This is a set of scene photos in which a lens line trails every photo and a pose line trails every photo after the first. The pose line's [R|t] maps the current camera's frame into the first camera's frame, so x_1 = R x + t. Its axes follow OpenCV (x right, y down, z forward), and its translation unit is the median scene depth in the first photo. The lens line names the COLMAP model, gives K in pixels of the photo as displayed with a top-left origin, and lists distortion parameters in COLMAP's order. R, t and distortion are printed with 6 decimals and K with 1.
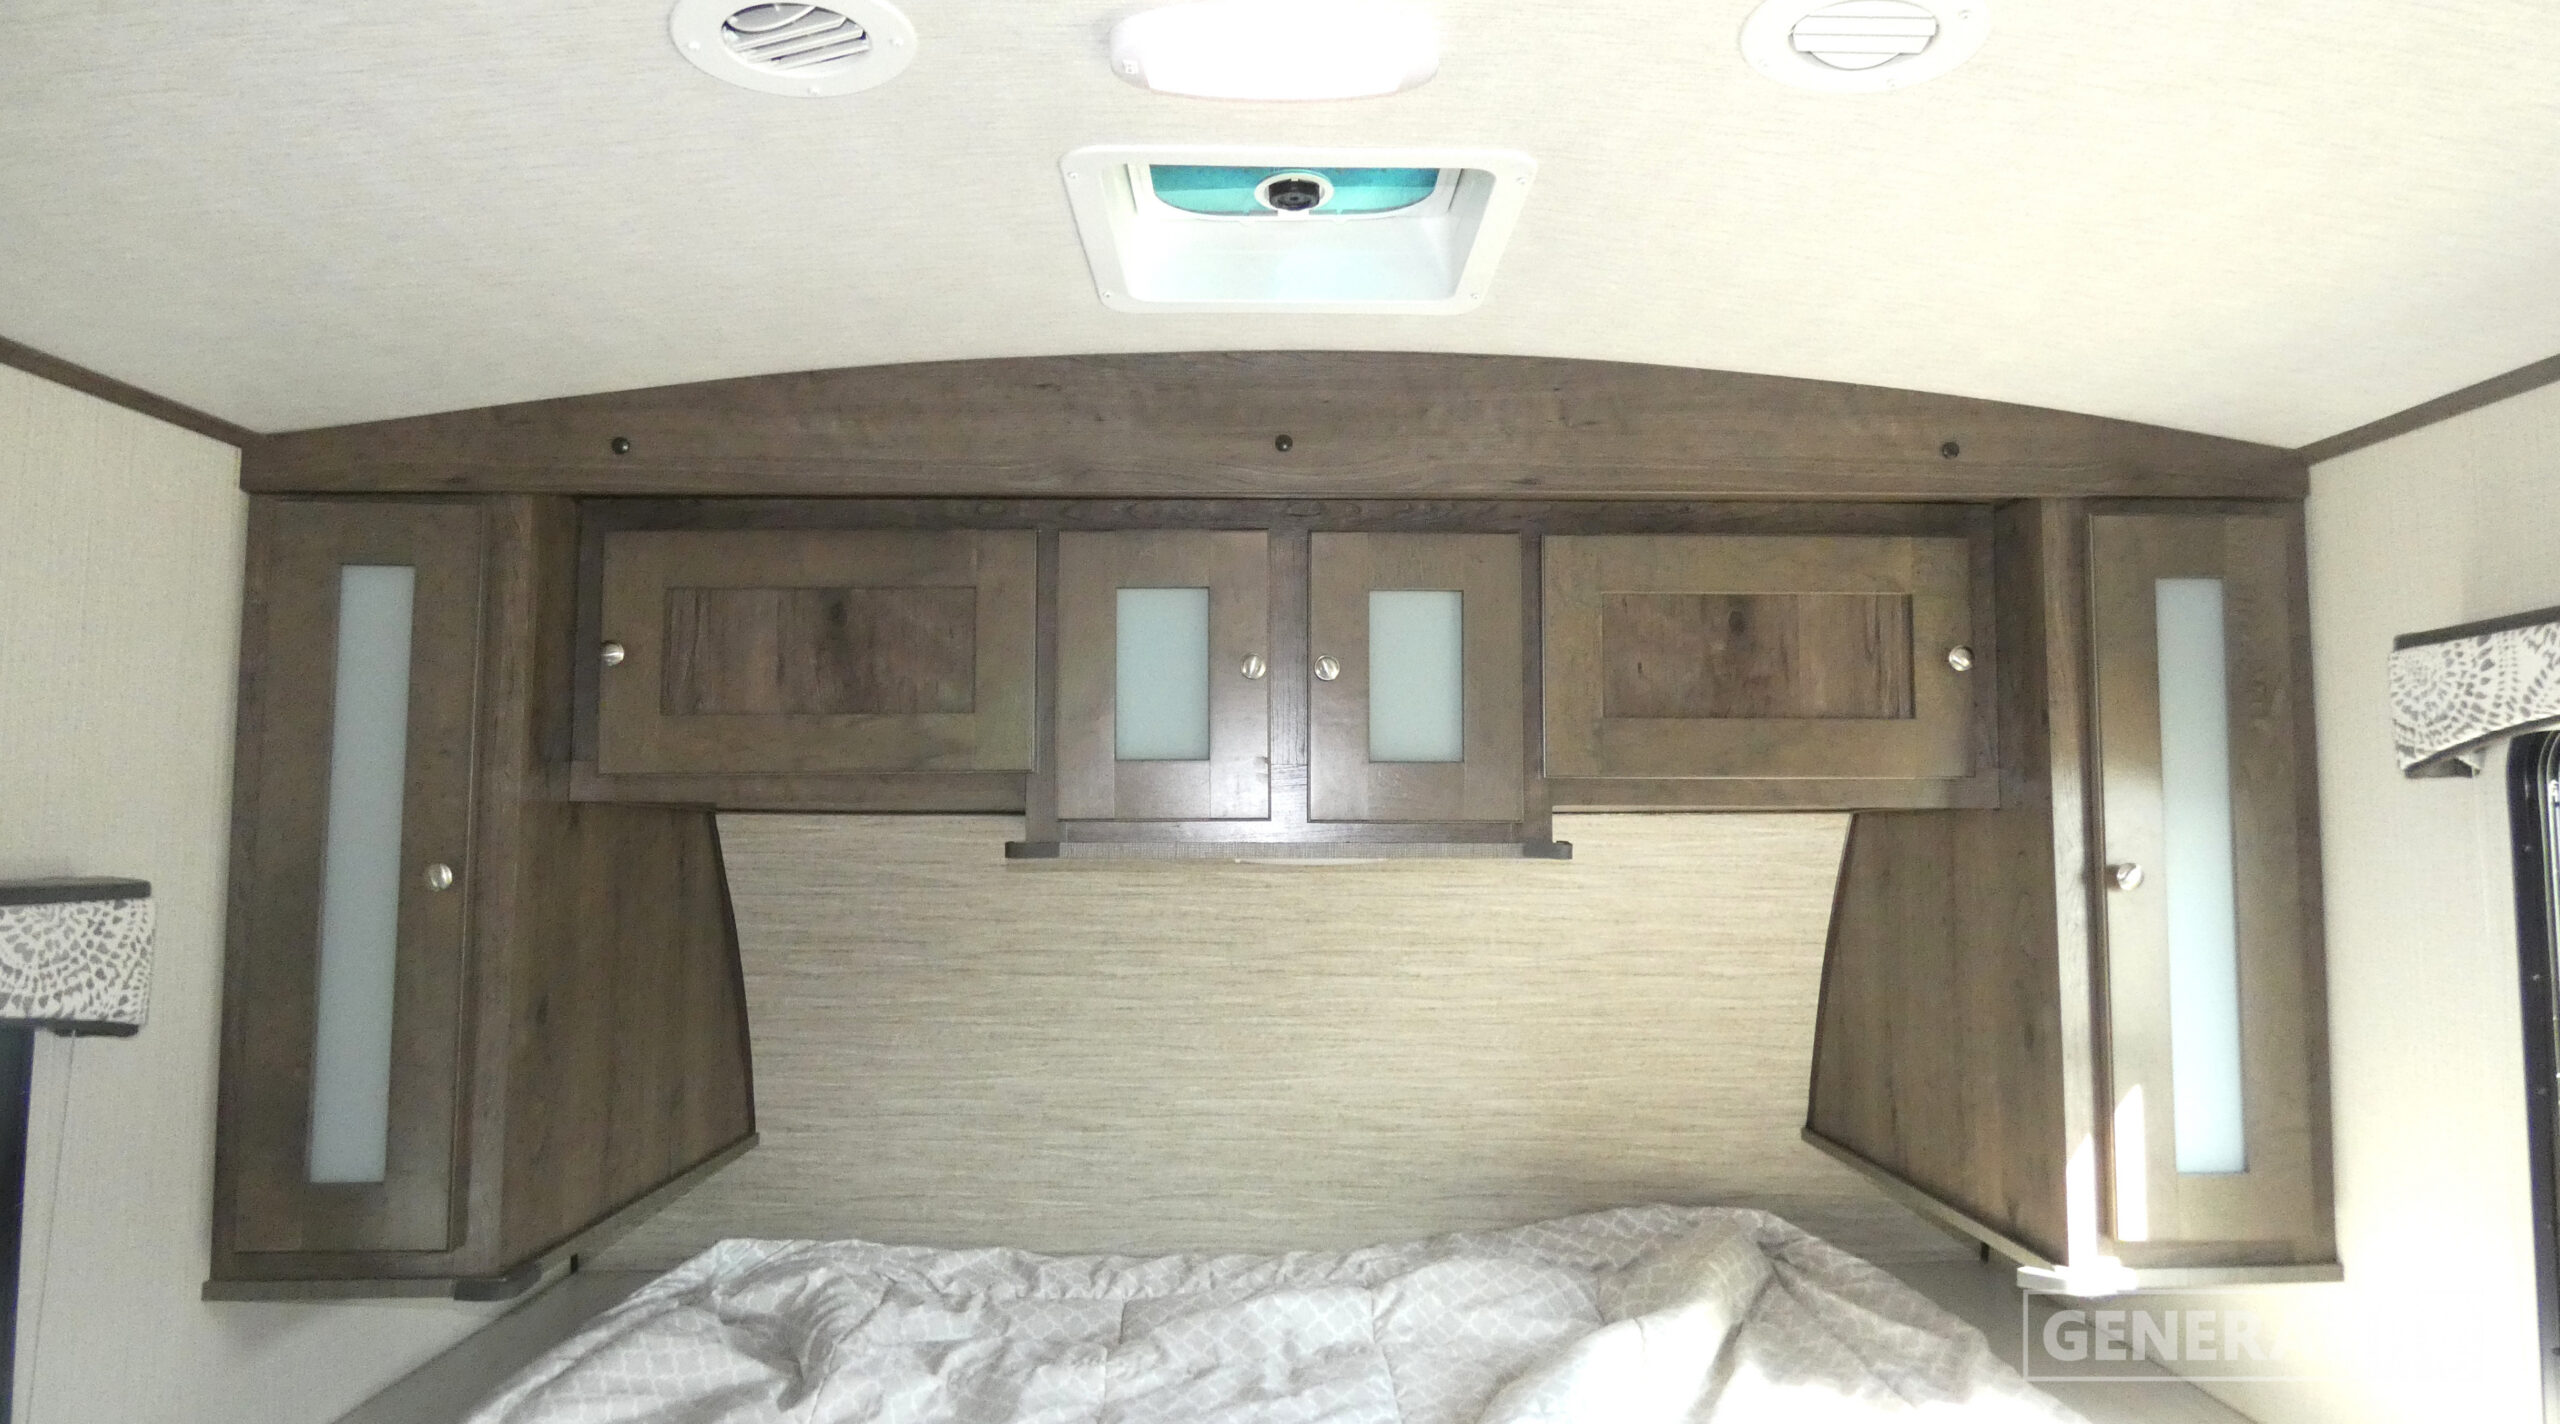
lens RADIAL K [[1545.7, 0, 1269.8], [0, 1545.7, 685.8], [0, 0, 1]] dist [0.001862, -0.035850]
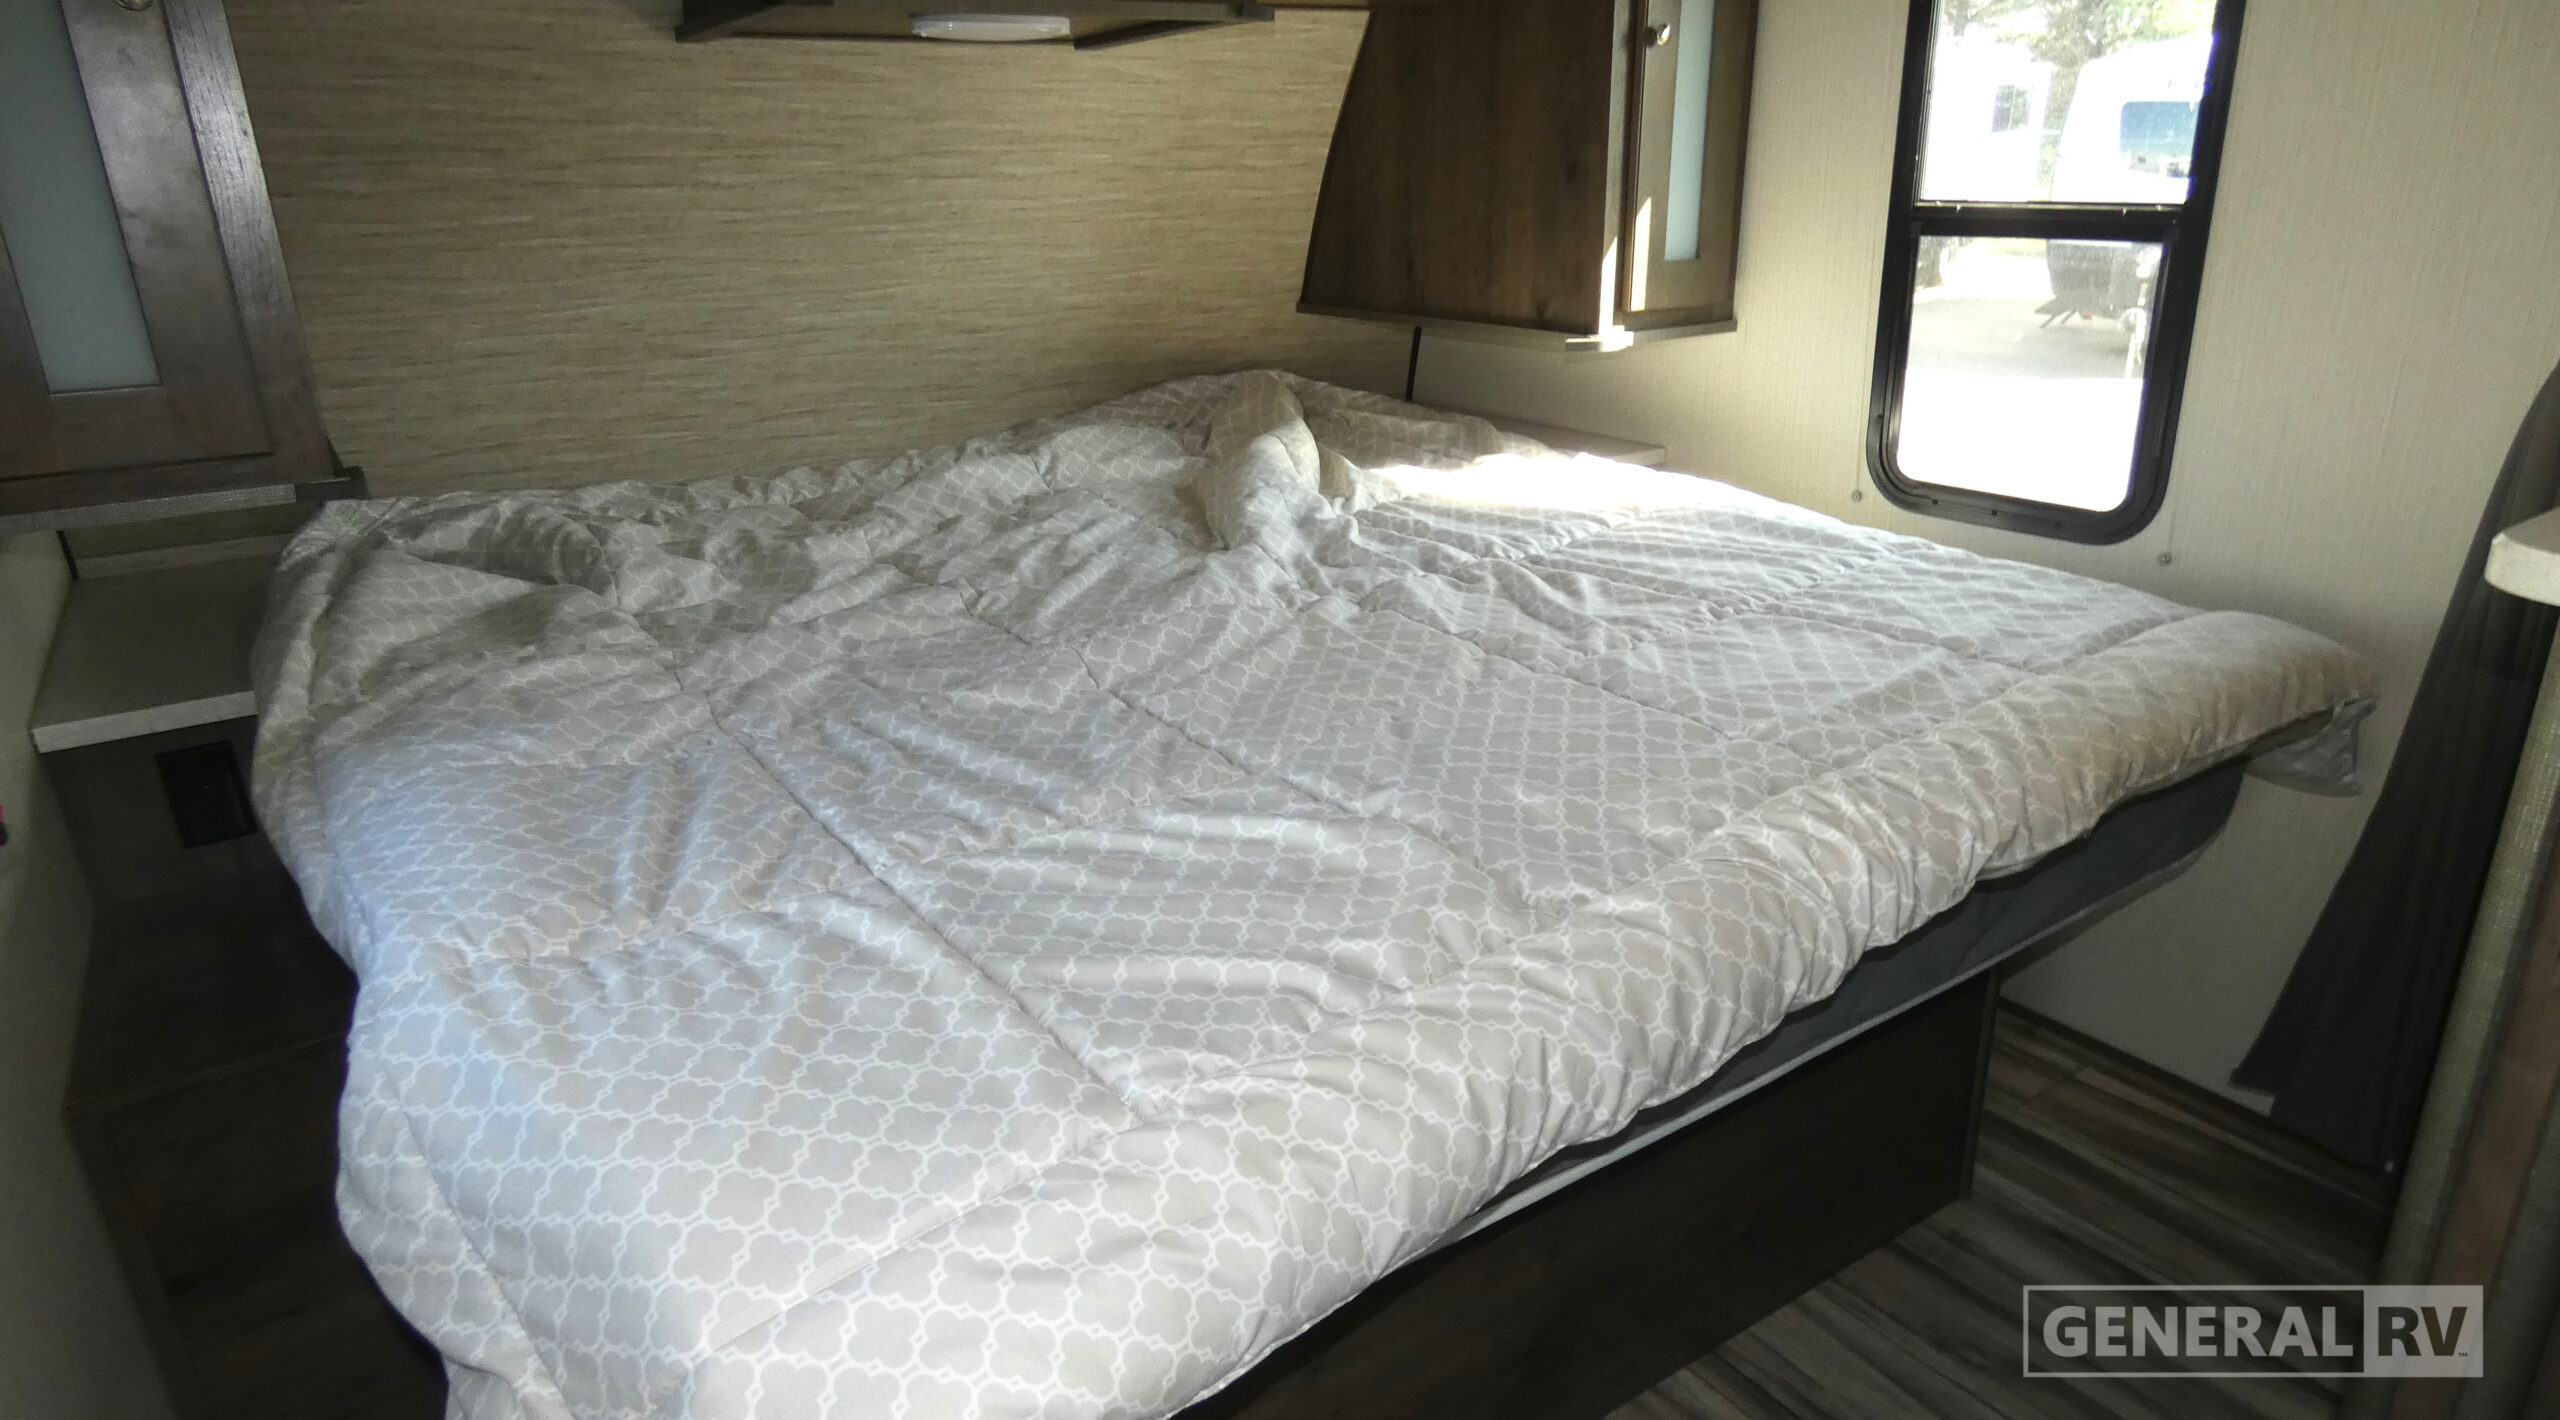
lens RADIAL K [[1545.8, 0, 1280.0], [0, 1545.8, 710.0], [0, 0, 1]] dist [-0.004216, 0.032909]
pose [[0.840162, -0.205410, 0.501931, -0.413025], [-0.025150, 0.909747, 0.414401, 0.089803], [-0.541753, -0.360787, 0.759168, -0.037045]]
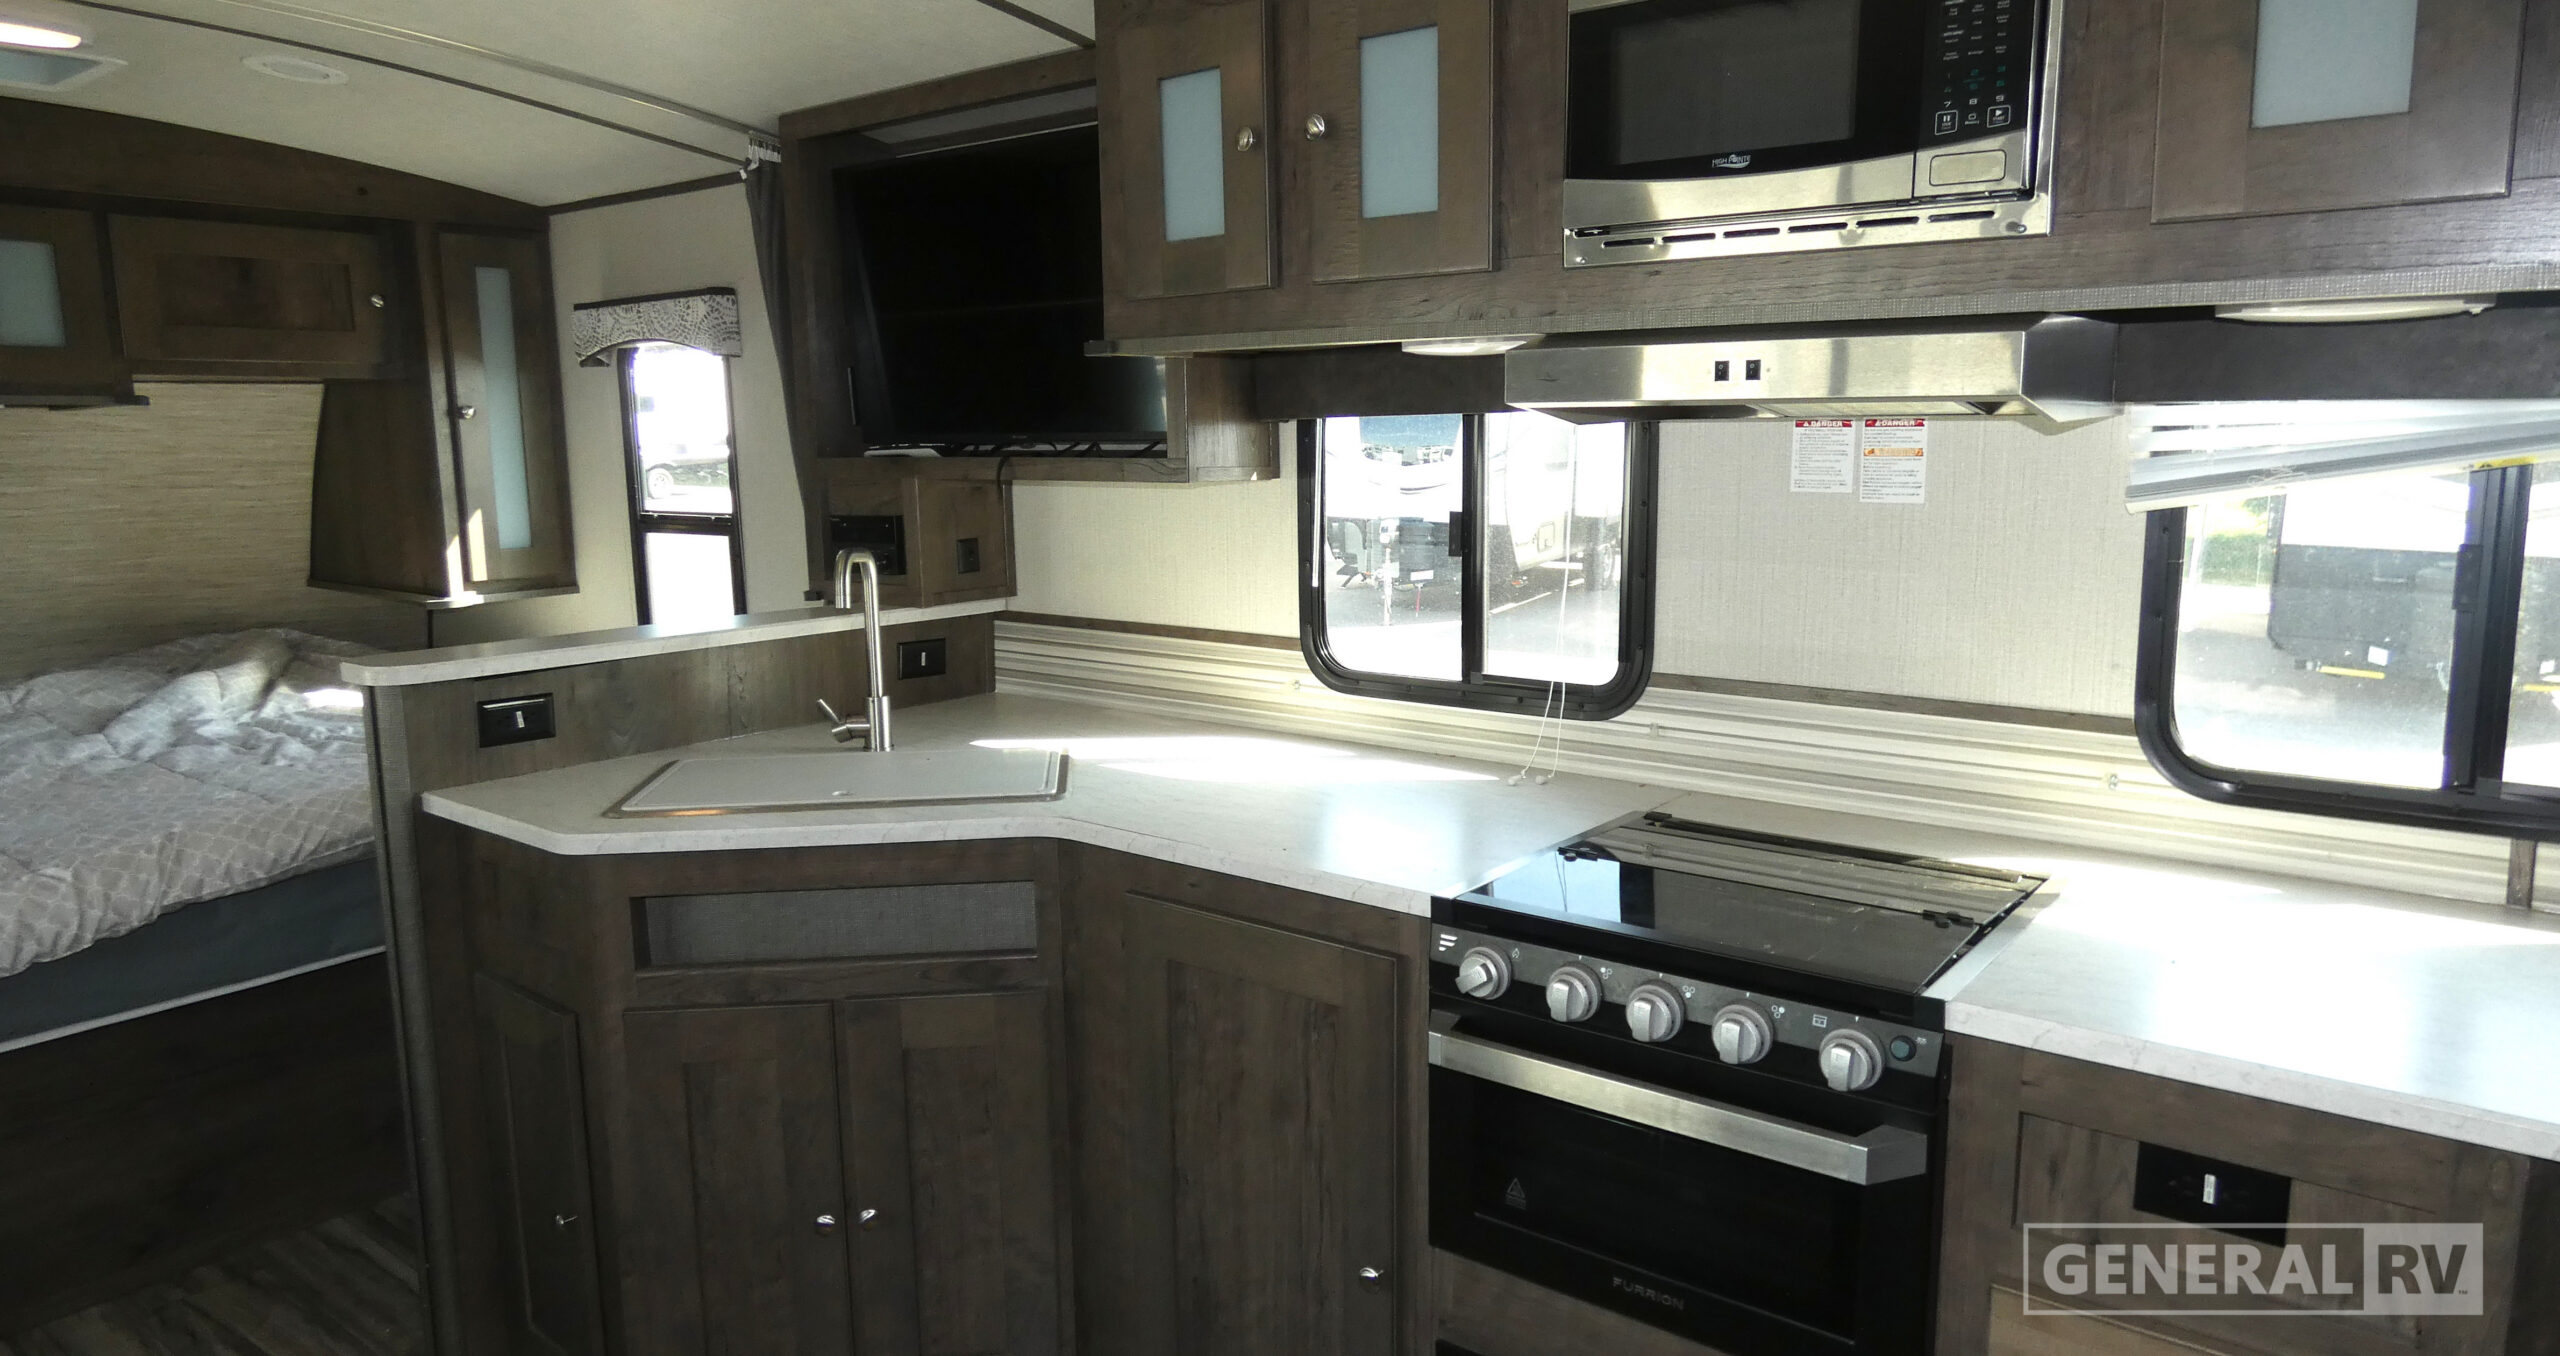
lens RADIAL K [[1591.5, 0, 1314.9], [0, 1591.5, 658.6], [0, 0, 1]] dist [-0.003413, 0.000791]
pose [[0.625282, -0.126148, 0.770135, -0.357476], [-0.060011, 0.976154, 0.208618, -0.057304], [-0.778088, -0.176662, 0.602802, -1.044557]]
